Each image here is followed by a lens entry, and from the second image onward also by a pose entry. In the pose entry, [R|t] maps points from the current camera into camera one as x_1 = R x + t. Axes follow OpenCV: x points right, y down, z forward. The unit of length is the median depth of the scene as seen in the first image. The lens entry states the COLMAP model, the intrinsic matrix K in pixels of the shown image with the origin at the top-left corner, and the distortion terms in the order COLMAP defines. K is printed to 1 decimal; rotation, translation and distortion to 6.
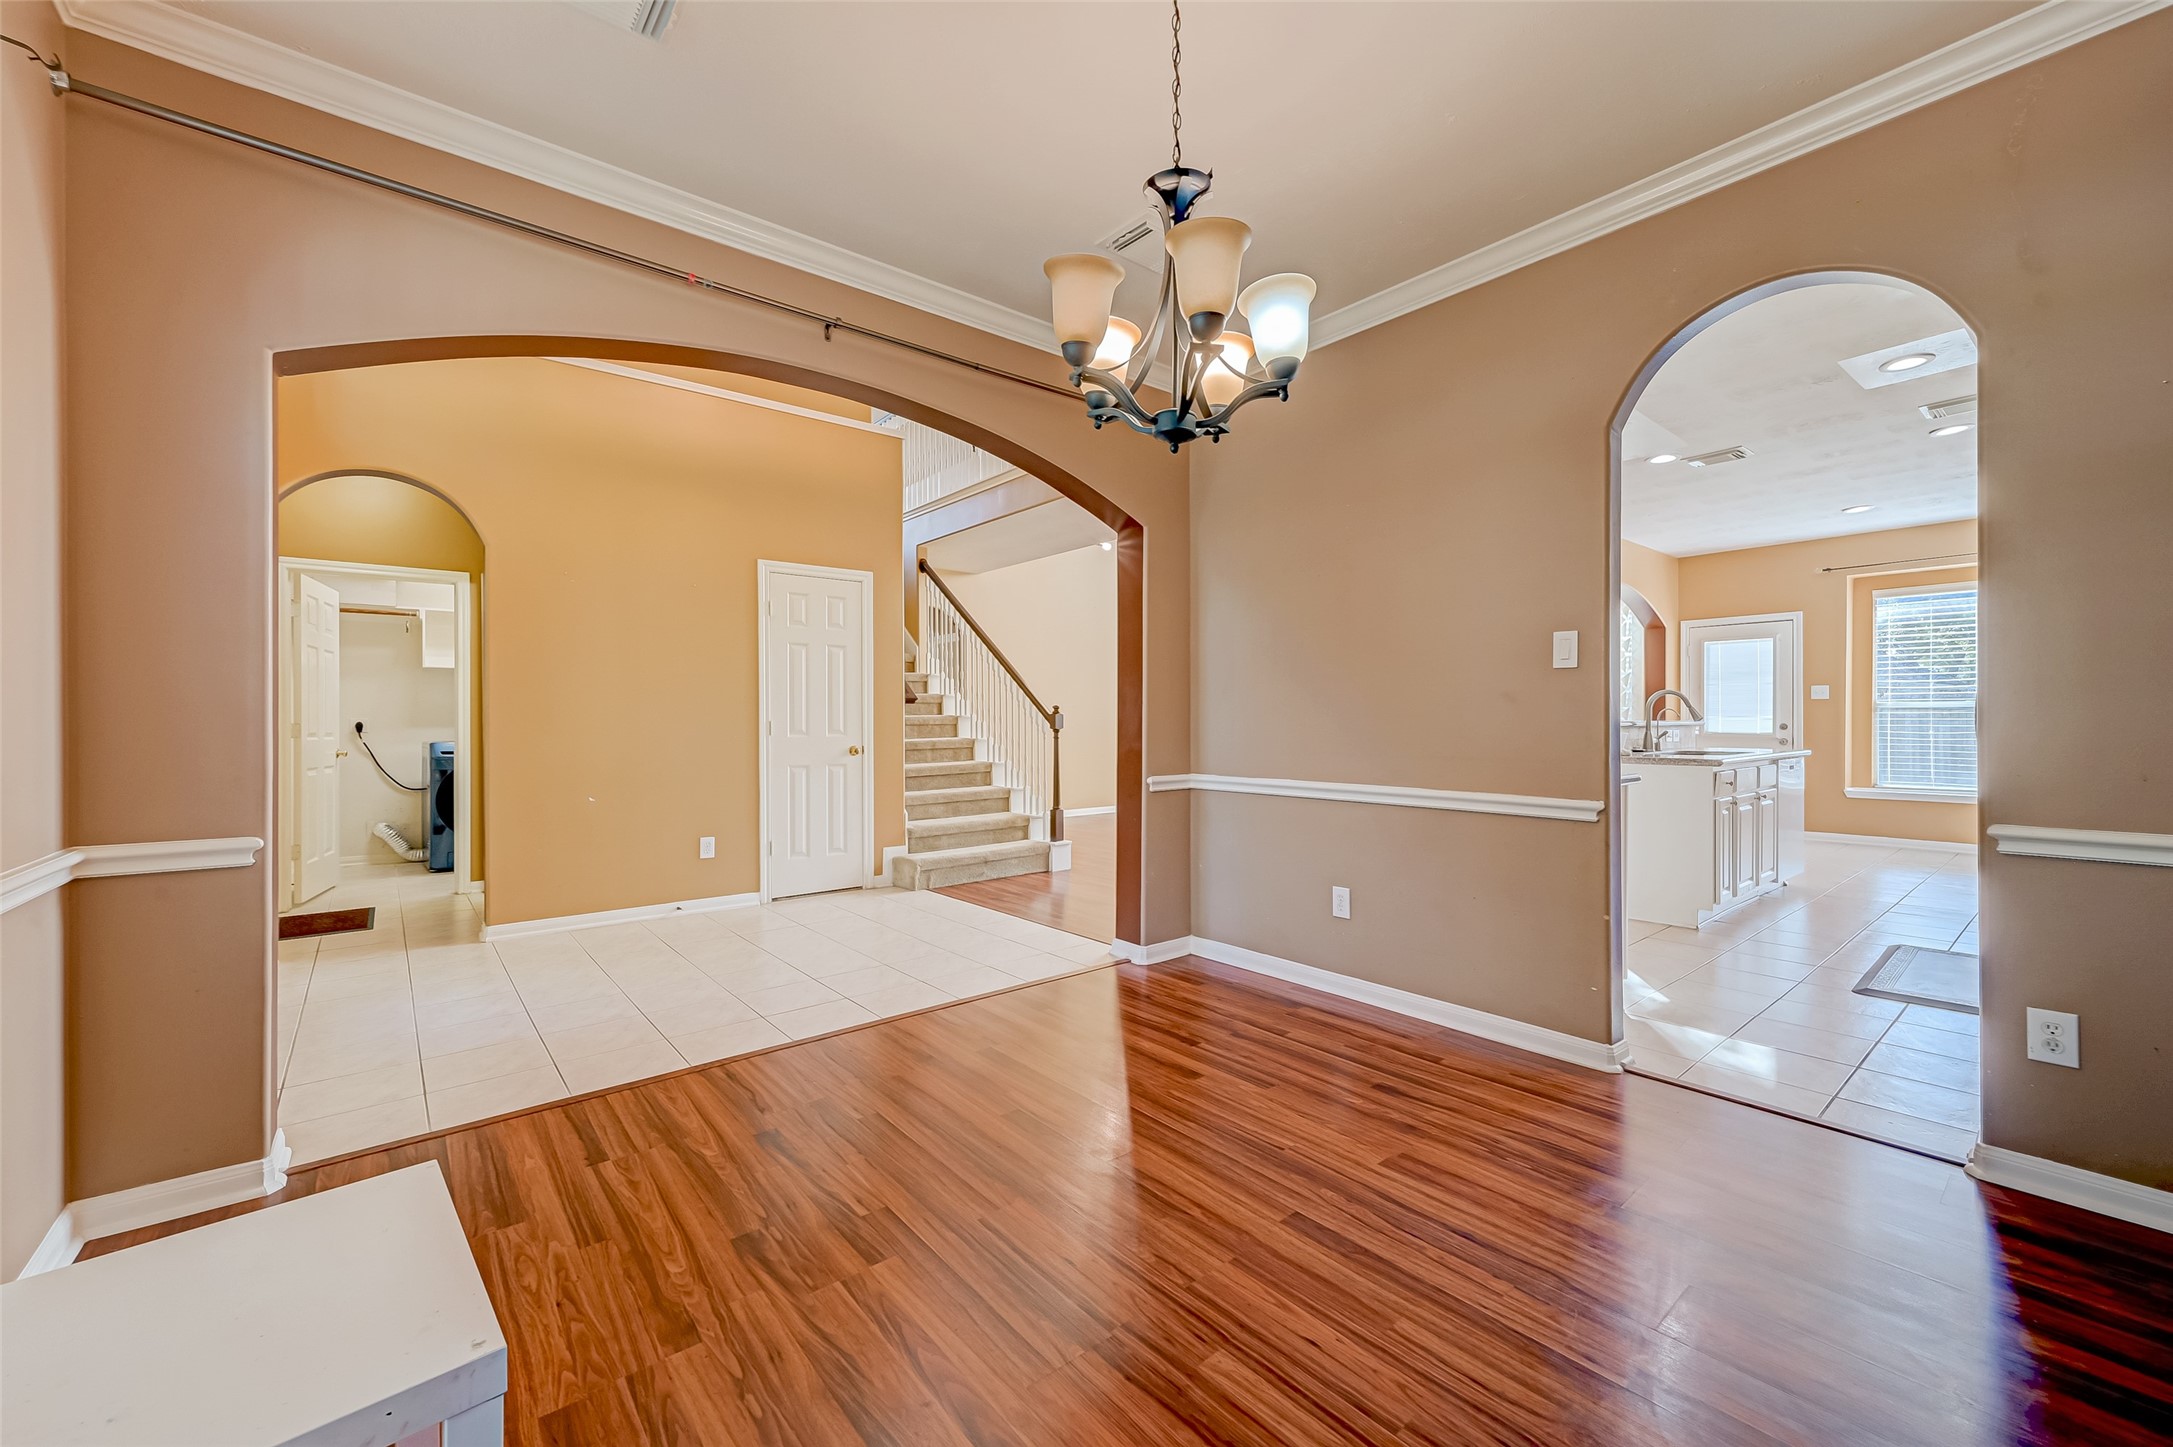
lens RADIAL K [[851.1, 0, 1091.7], [0, 851.1, 724.6], [0, 0, 1]] dist [-0.001534, 0.000310]
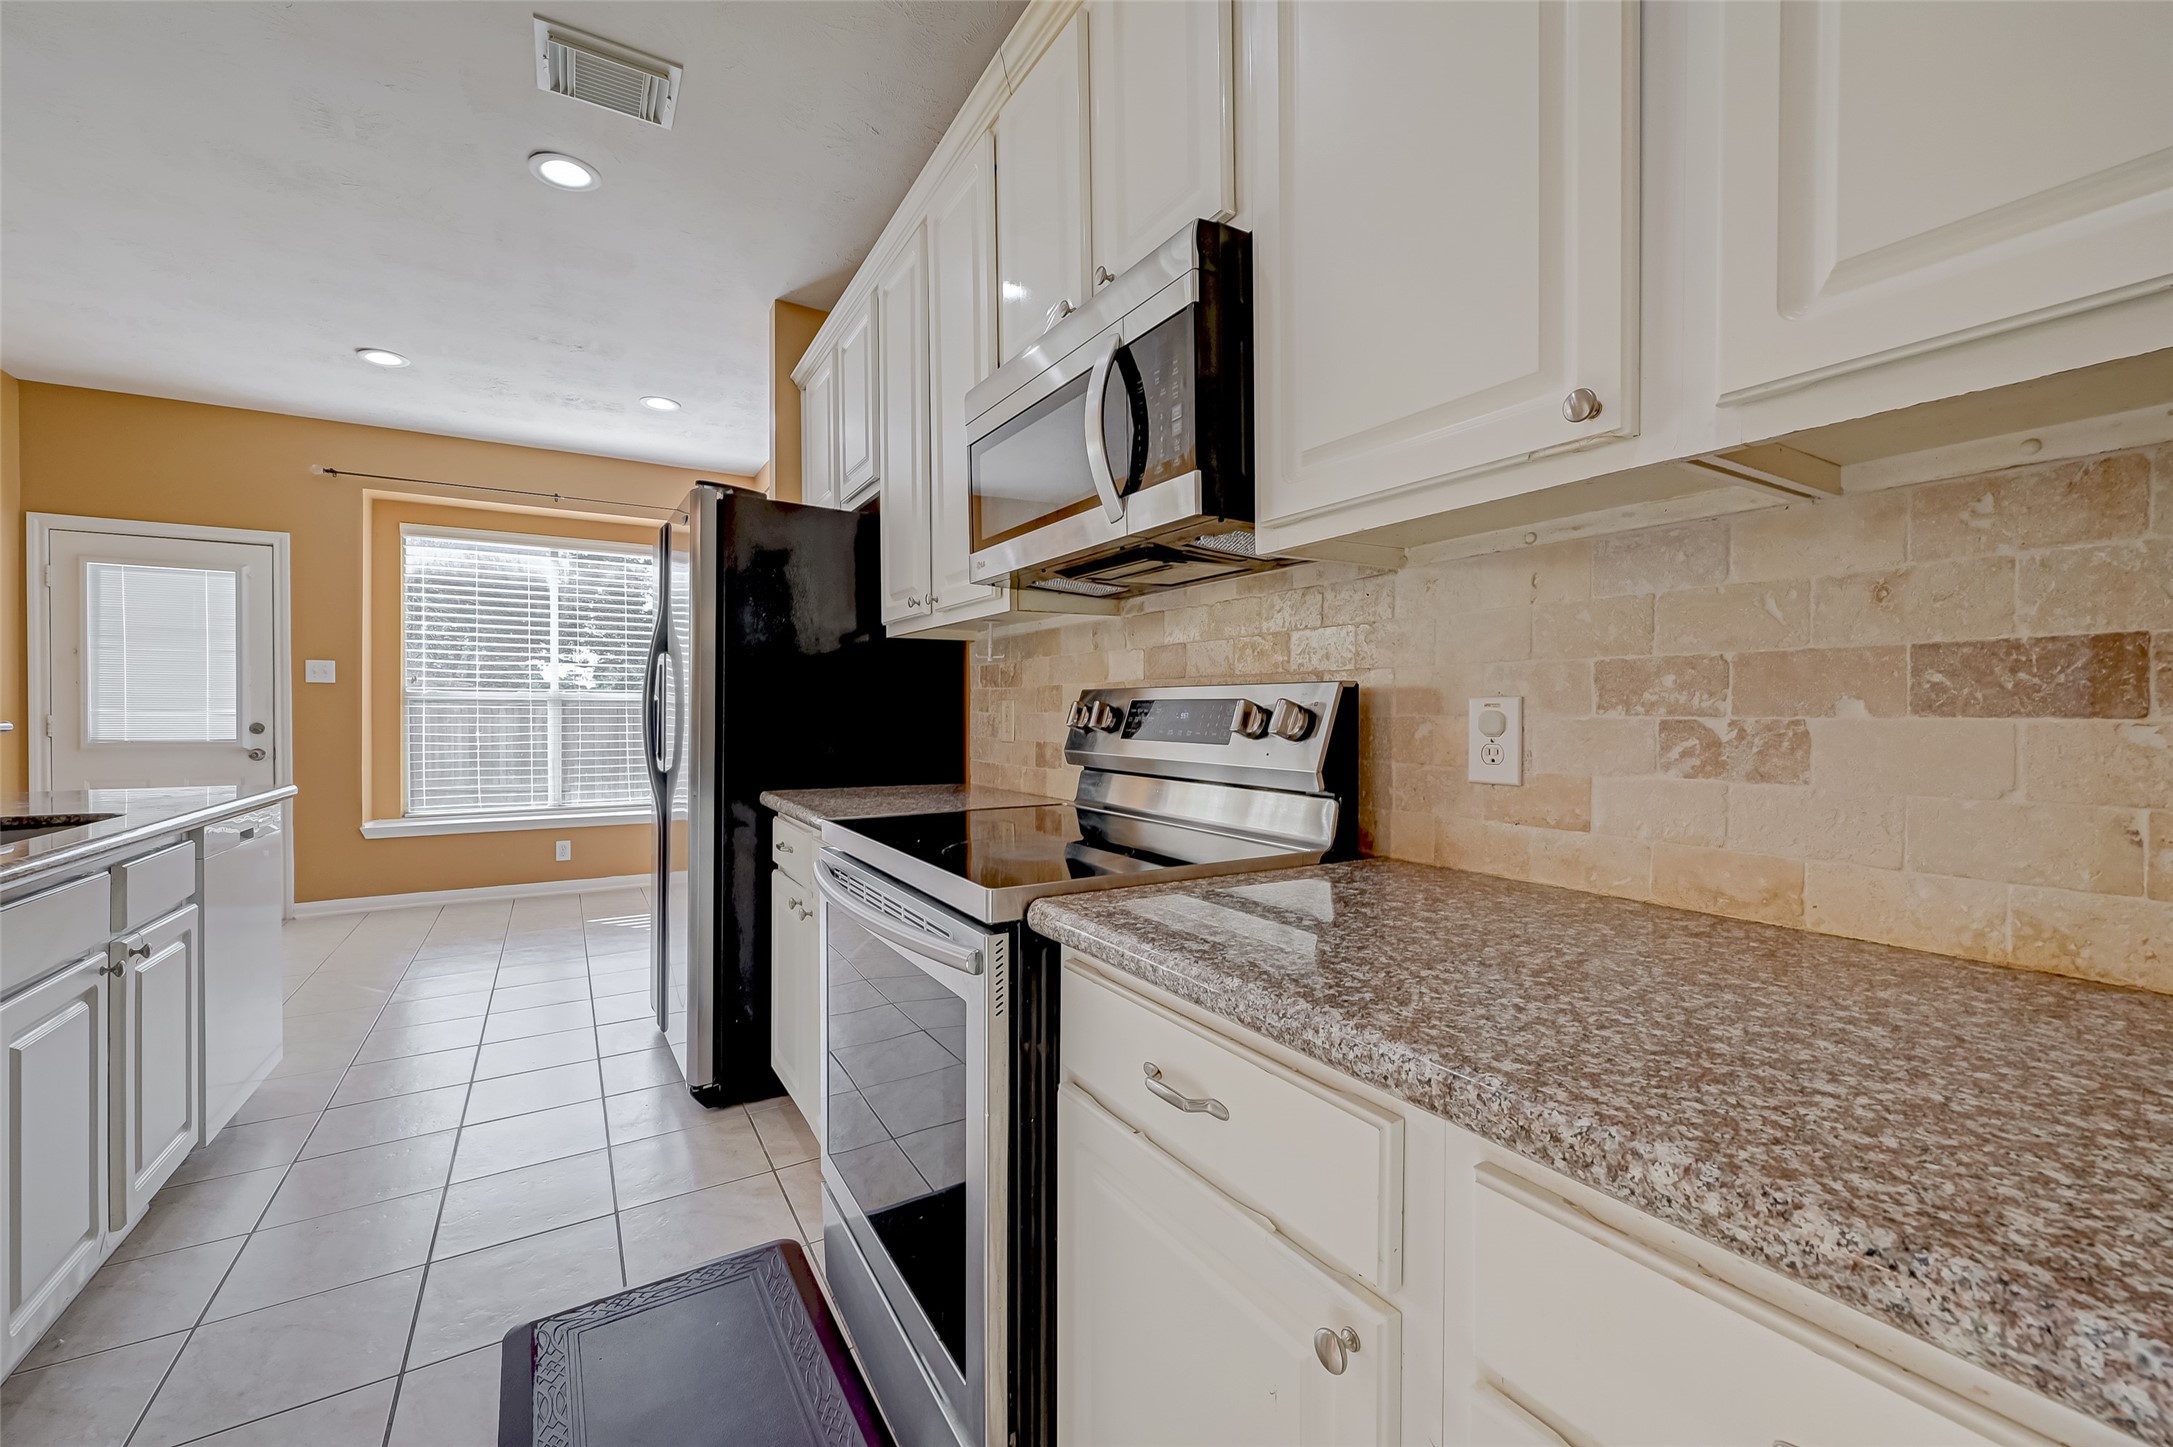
lens RADIAL K [[856.9, 0, 1082.9], [0, 856.9, 724.7], [0, 0, 1]] dist [0.001243, 0.000167]
pose [[0.139917, -0.009387, 0.990119, 0.327360], [0.001493, 0.999956, 0.009269, -0.004711], [-0.990162, 0.000181, 0.139925, 0.377022]]
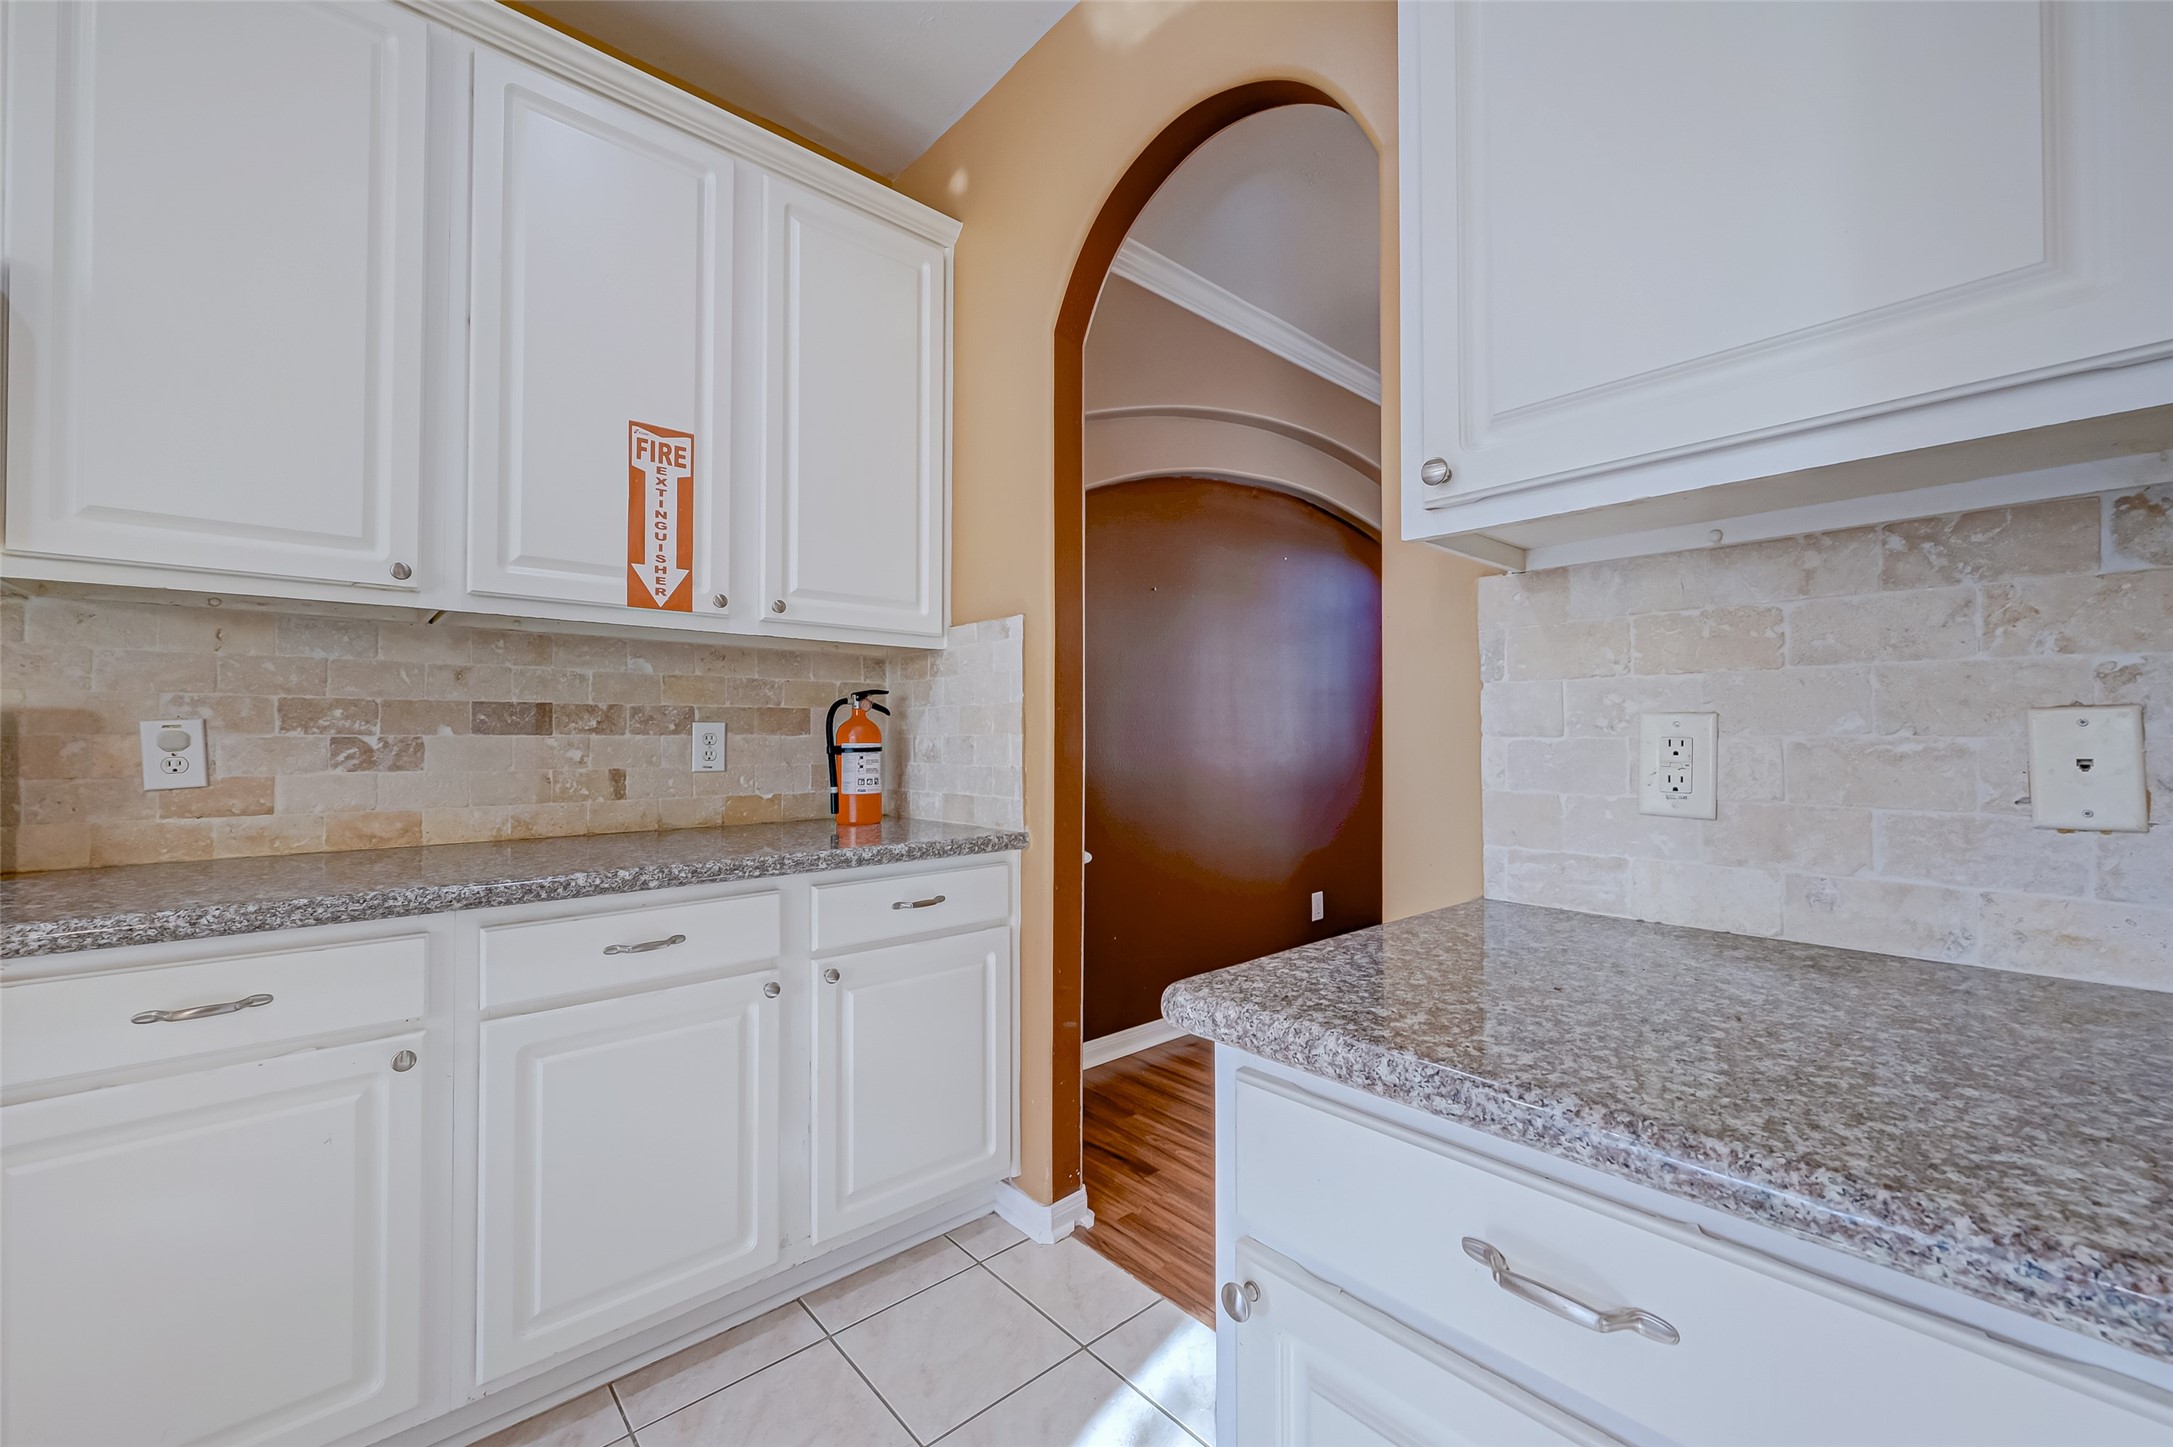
lens RADIAL K [[860.0, 0, 1086.5], [0, 860.0, 723.5], [0, 0, 1]] dist [-0.000600, 0.000259]
pose [[-0.999375, 0.000841, -0.035351, 0.290649], [0.001188, 0.999952, -0.009774, -0.005157], [0.035341, -0.009810, -0.999327, 0.526314]]
